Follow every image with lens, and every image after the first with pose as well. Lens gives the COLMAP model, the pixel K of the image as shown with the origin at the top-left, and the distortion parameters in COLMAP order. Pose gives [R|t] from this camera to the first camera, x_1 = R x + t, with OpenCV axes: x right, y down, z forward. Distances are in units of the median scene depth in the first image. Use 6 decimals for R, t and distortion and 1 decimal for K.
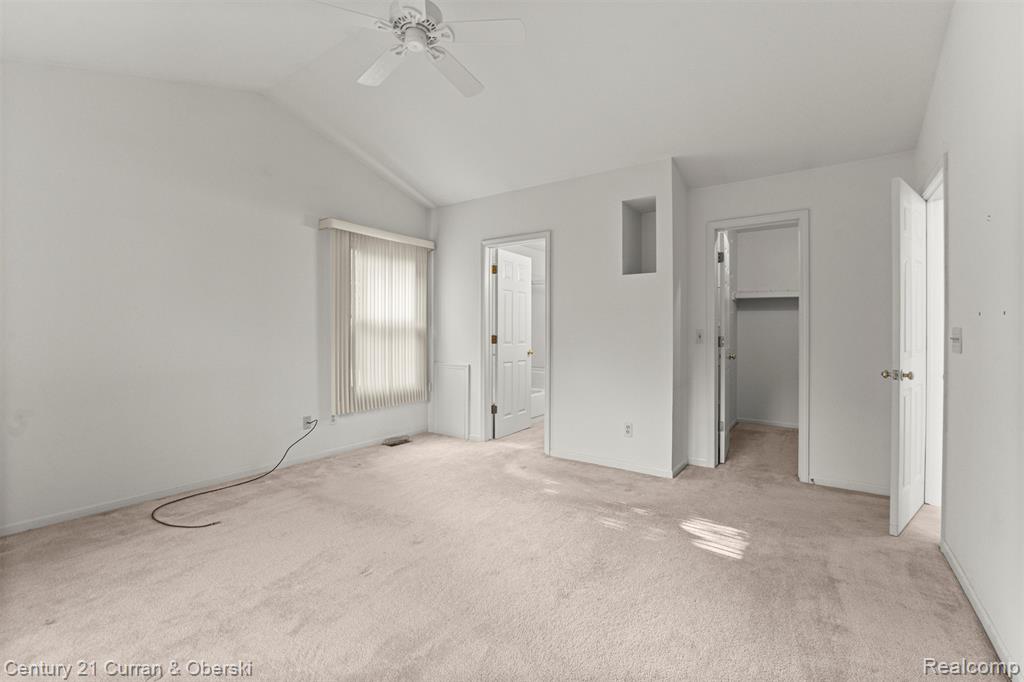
lens RADIAL K [[444.7, 0, 511.4], [0, 444.7, 339.8], [0, 0, 1]] dist [-0.011269, 0.002155]
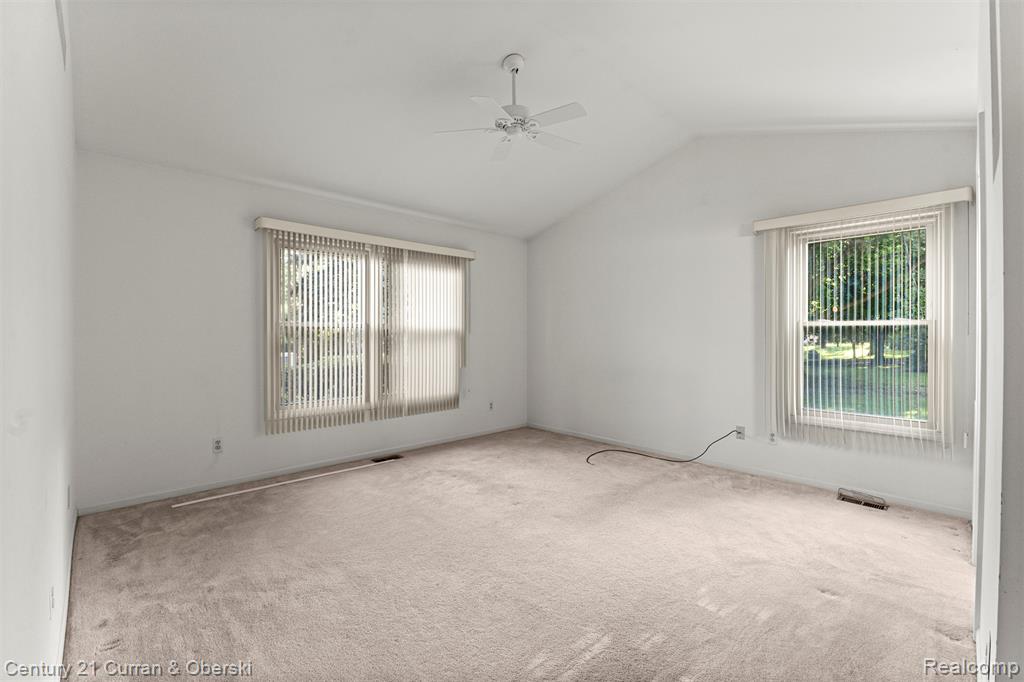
lens RADIAL K [[444.7, 0, 511.8], [0, 444.7, 335.4], [0, 0, 1]] dist [-0.011269, 0.002155]
pose [[-0.199425, 0.001259, -0.979912, 0.680890], [-0.012852, 0.999910, 0.003900, -0.034109], [0.979829, 0.013372, -0.199391, 0.742733]]
